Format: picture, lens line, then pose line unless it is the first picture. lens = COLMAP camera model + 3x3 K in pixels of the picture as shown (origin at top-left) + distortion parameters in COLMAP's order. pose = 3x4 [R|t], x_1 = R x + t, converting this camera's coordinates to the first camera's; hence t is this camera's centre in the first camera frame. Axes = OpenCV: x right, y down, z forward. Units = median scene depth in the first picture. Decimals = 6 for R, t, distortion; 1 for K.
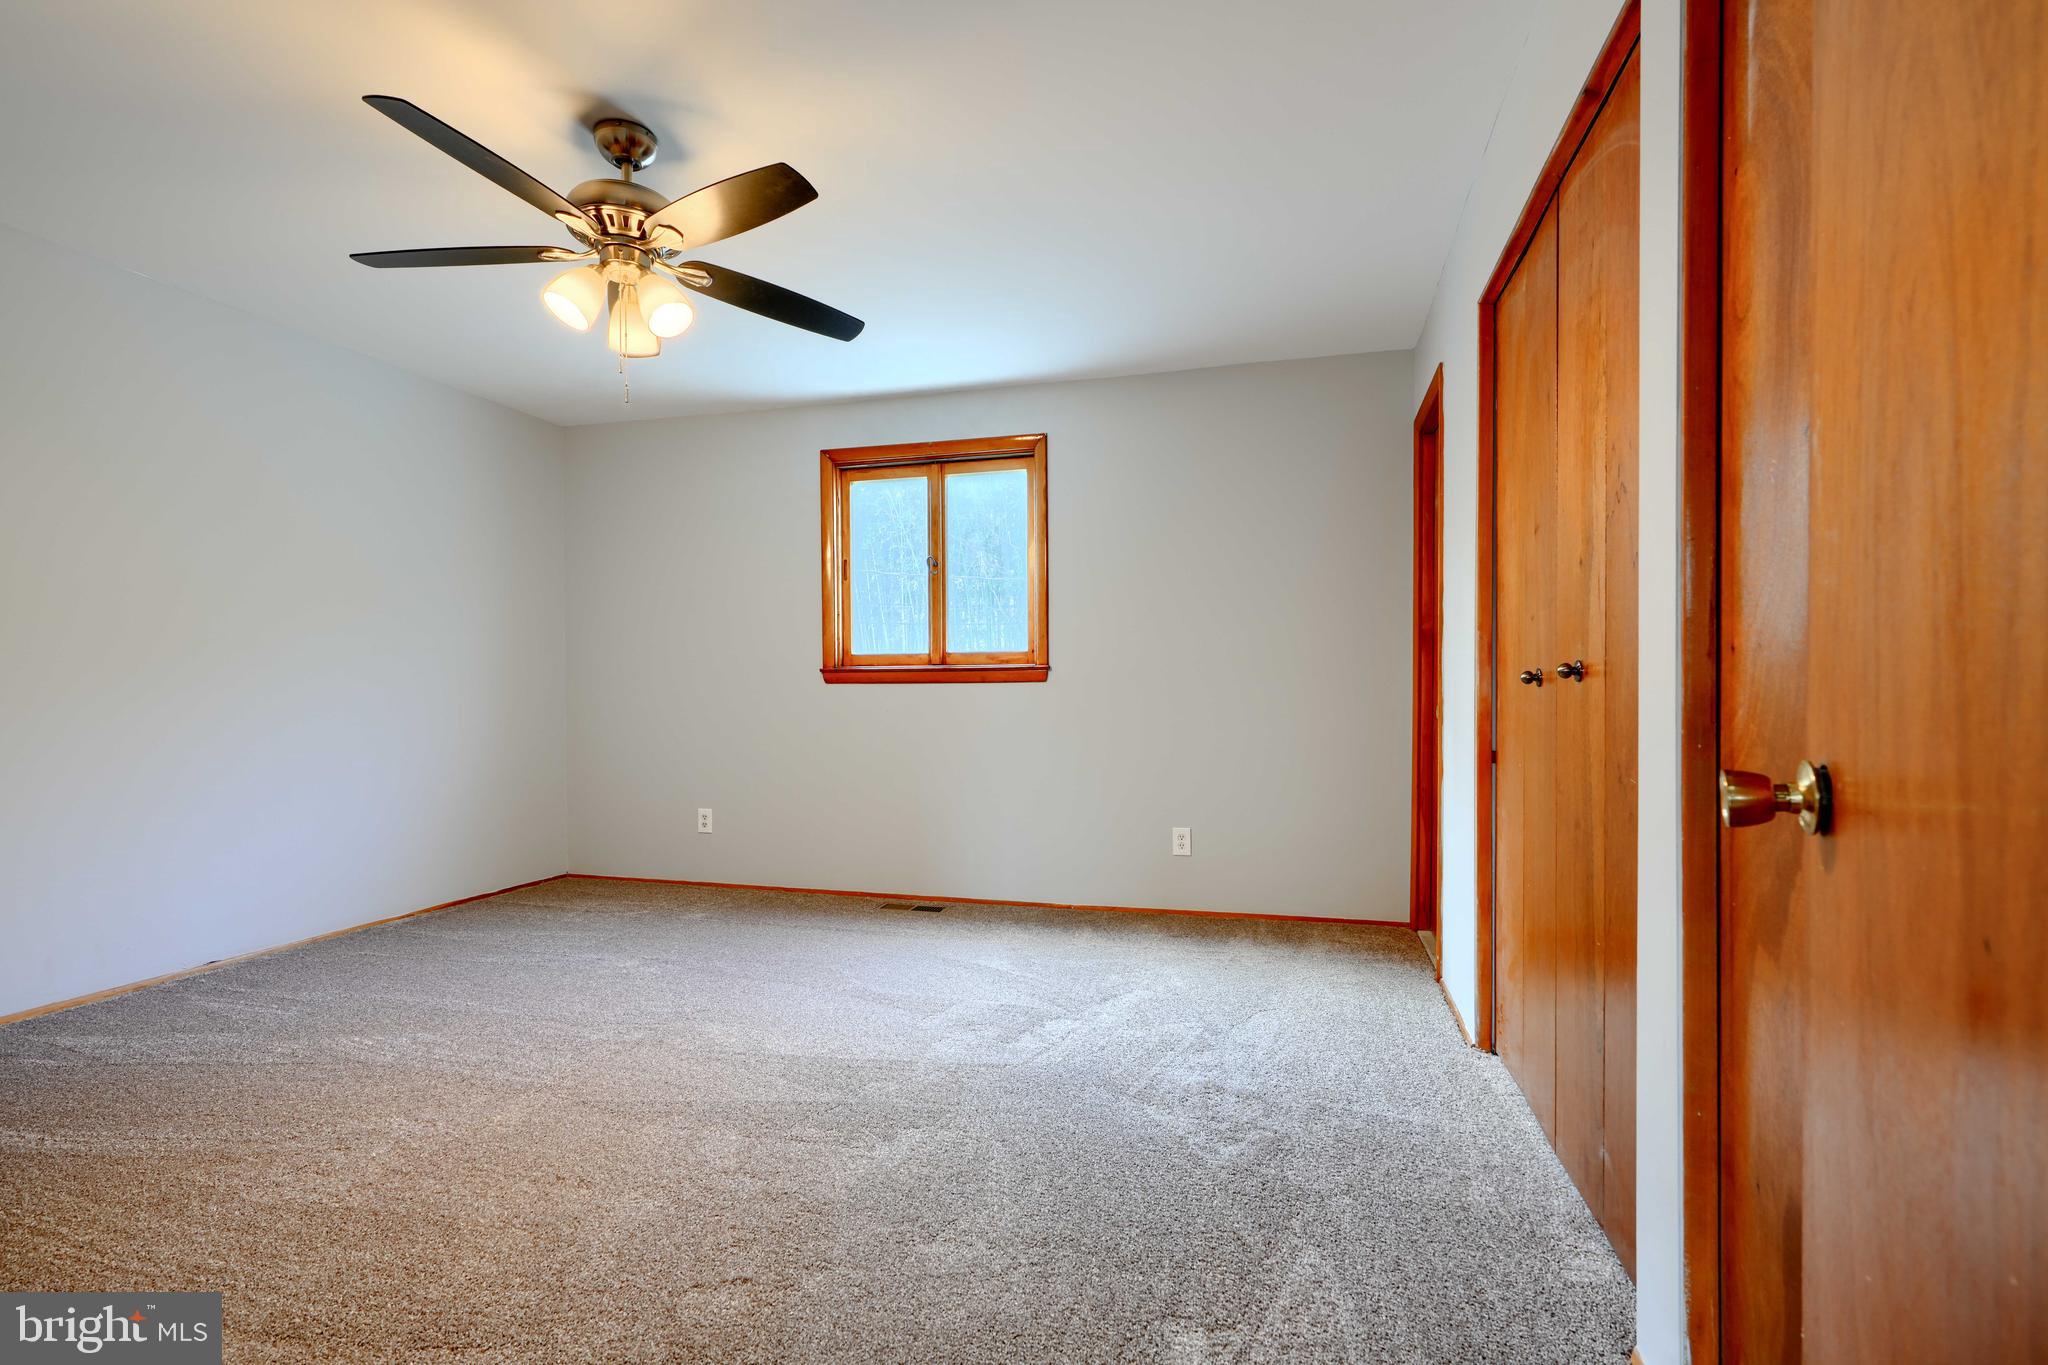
lens RADIAL K [[916.2, 0, 1049.9], [0, 916.2, 706.5], [0, 0, 1]] dist [-0.002583, -0.000408]
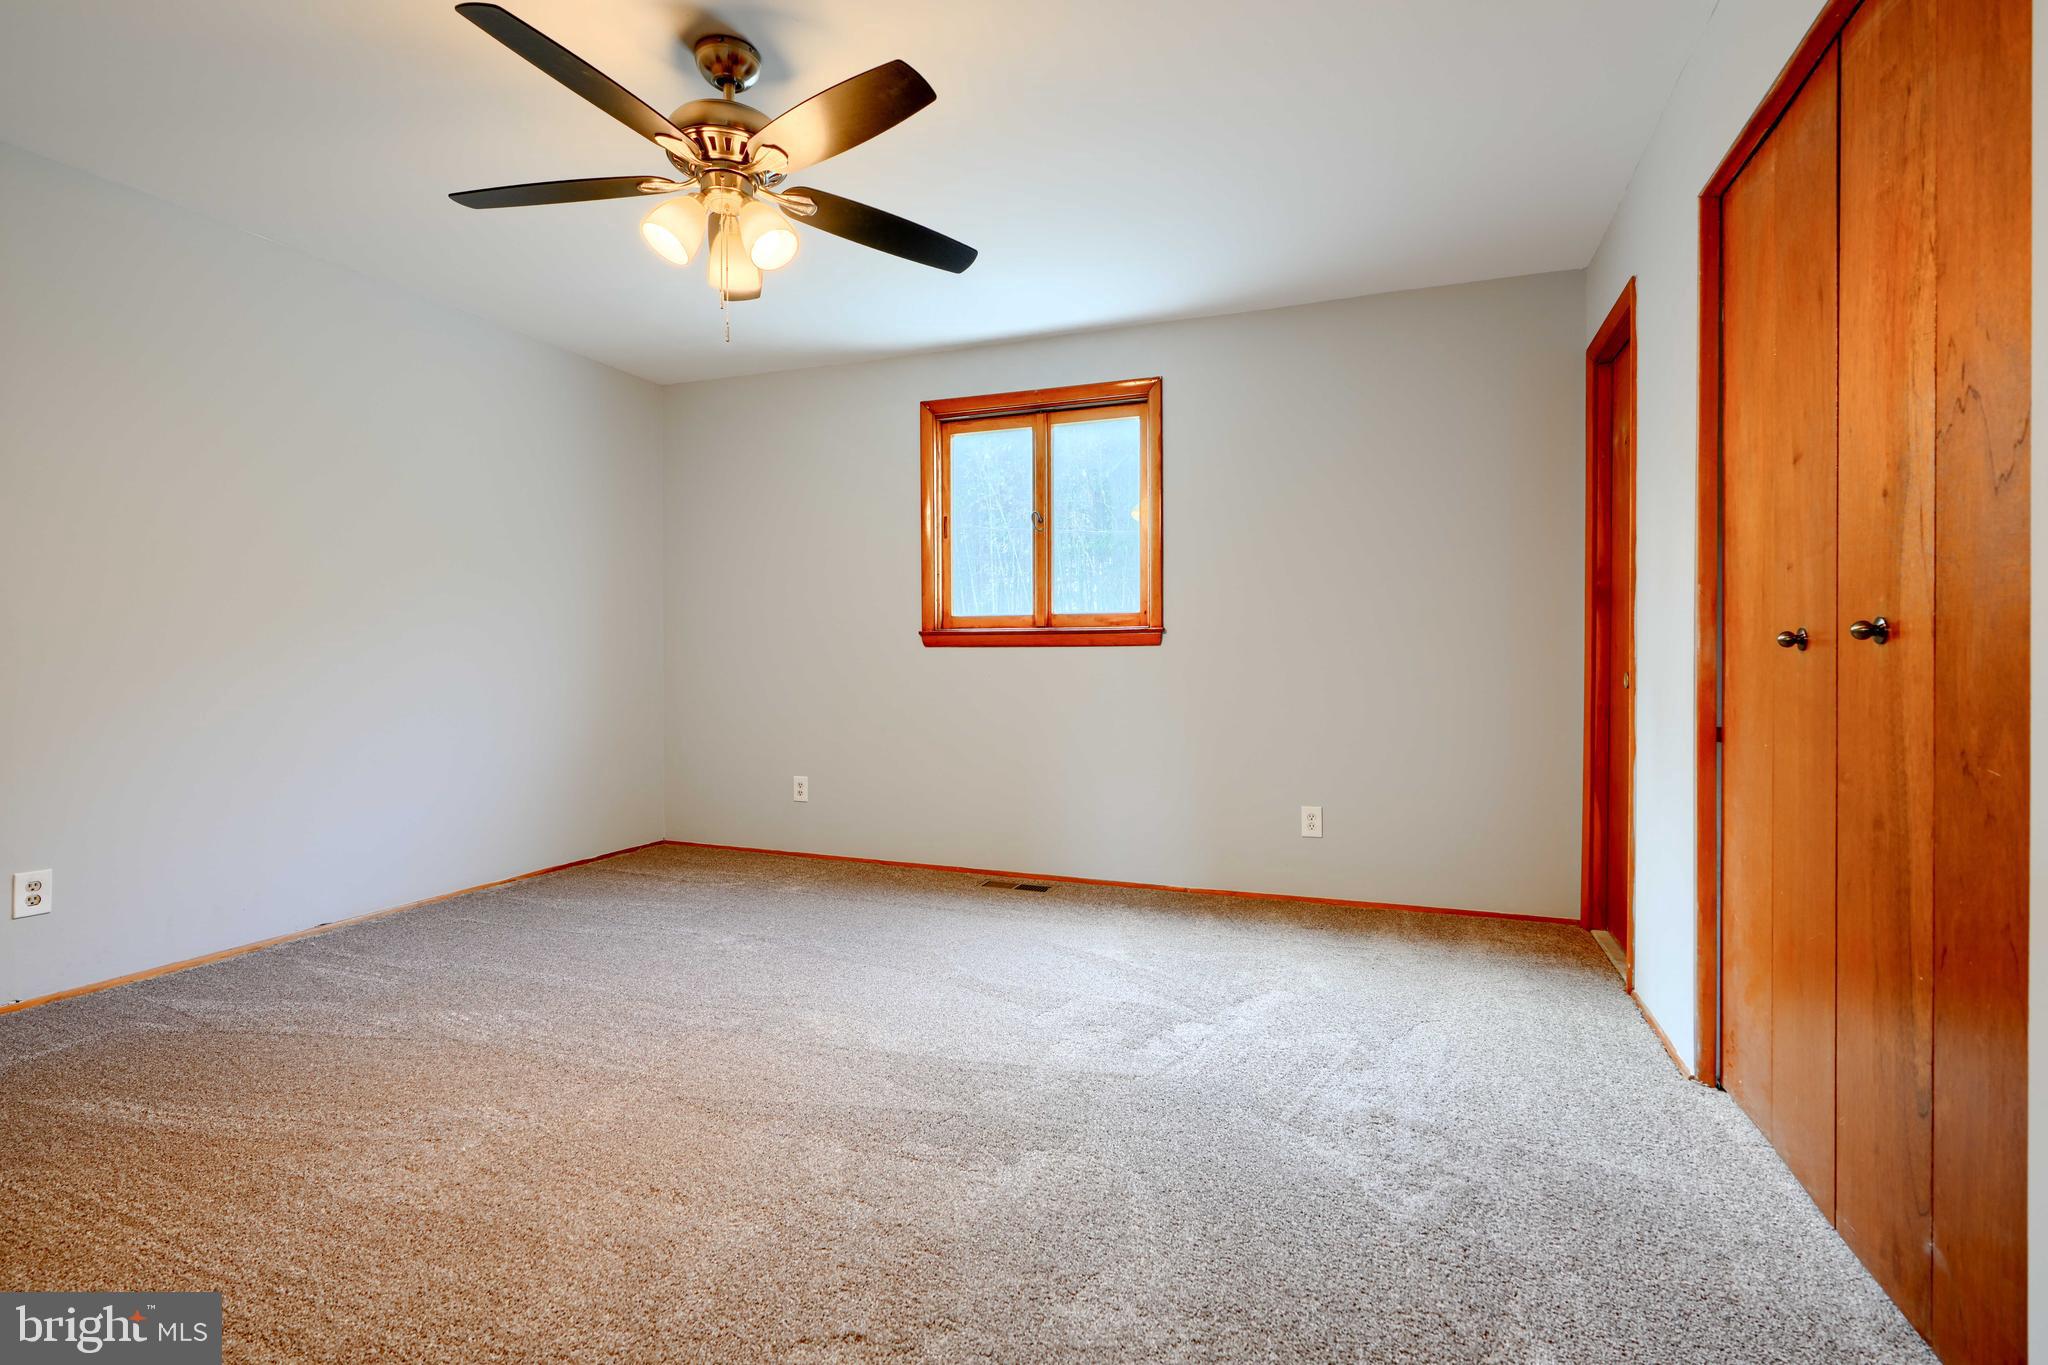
lens RADIAL K [[916.2, 0, 1039.8], [0, 916.2, 670.9], [0, 0, 1]] dist [-0.002583, -0.000408]
pose [[0.995287, 0.004438, -0.096869, -0.052288], [-0.004547, 0.999989, -0.000903, 0.000266], [0.096864, 0.001339, 0.995297, 0.100797]]
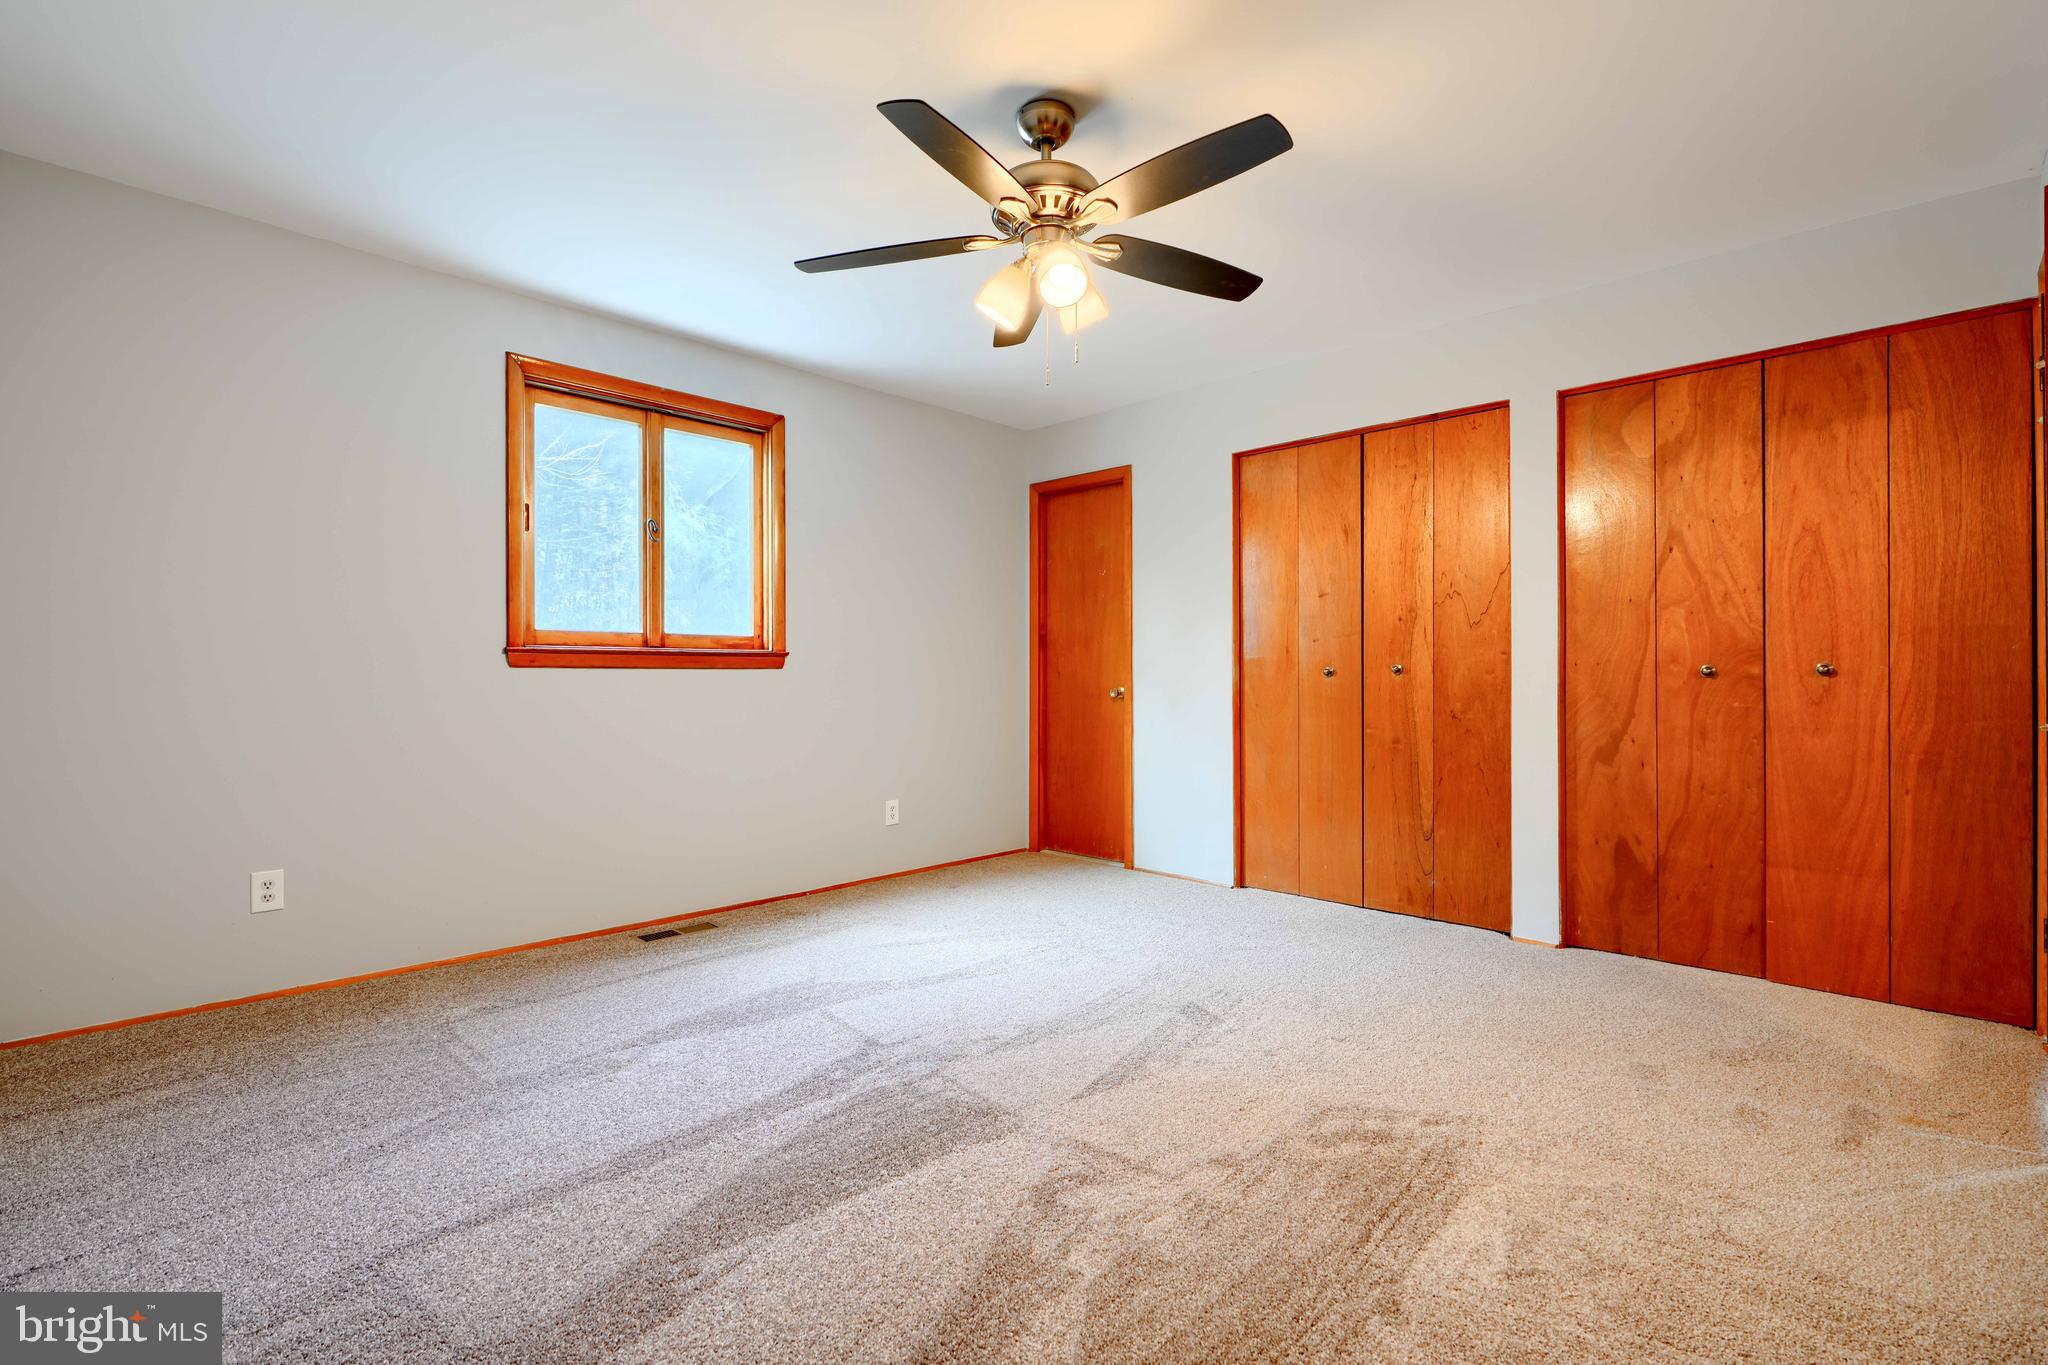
lens RADIAL K [[916.2, 0, 1014.4], [0, 916.2, 682.3], [0, 0, 1]] dist [-0.002583, -0.000408]
pose [[0.508415, -0.004602, 0.861100, -1.056942], [0.013149, 0.999911, -0.002419, -0.009667], [-0.861012, 0.012552, 0.508430, 0.425832]]
